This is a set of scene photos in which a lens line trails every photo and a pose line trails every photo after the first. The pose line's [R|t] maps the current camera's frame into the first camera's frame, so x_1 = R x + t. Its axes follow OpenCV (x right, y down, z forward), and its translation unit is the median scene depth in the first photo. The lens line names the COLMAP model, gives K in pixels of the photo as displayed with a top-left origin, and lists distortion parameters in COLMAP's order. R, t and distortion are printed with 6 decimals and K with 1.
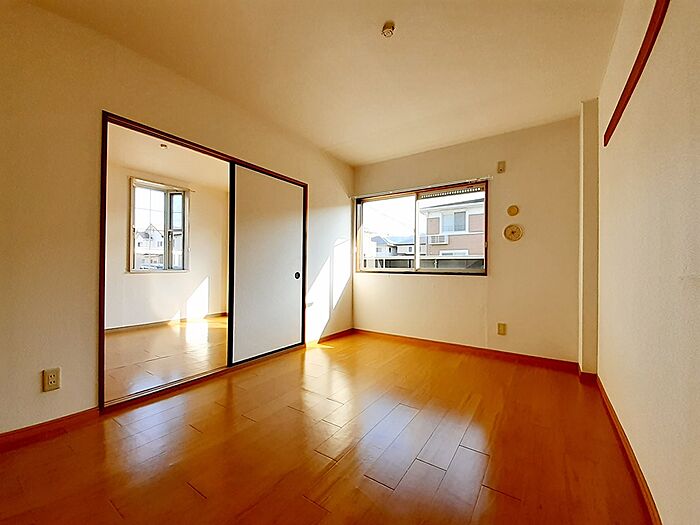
lens RADIAL K [[285.2, 0, 350.0], [0, 285.2, 262.5], [0, 0, 1]] dist [-0.000038, -0.013556]
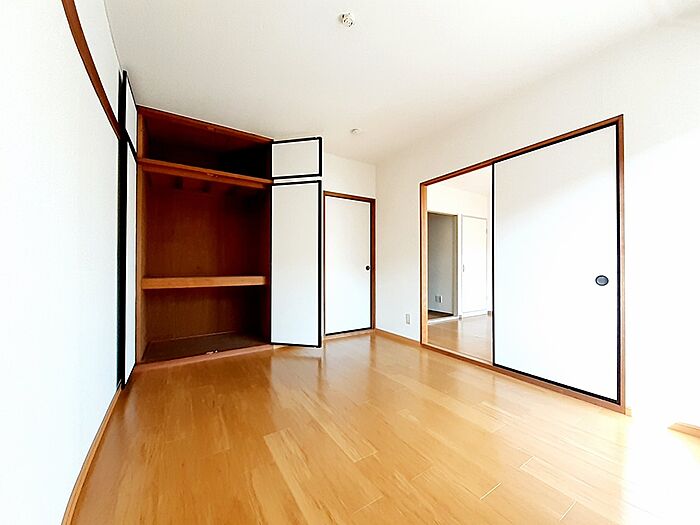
lens RADIAL K [[278.0, 0, 350.0], [0, 278.0, 262.5], [0, 0, 1]] dist [0.000271, 0.000056]
pose [[-0.391500, -0.031137, -0.919651, 0.695603], [-0.008939, 0.999509, -0.030036, 0.037278], [0.920135, -0.003538, -0.391586, 0.923997]]
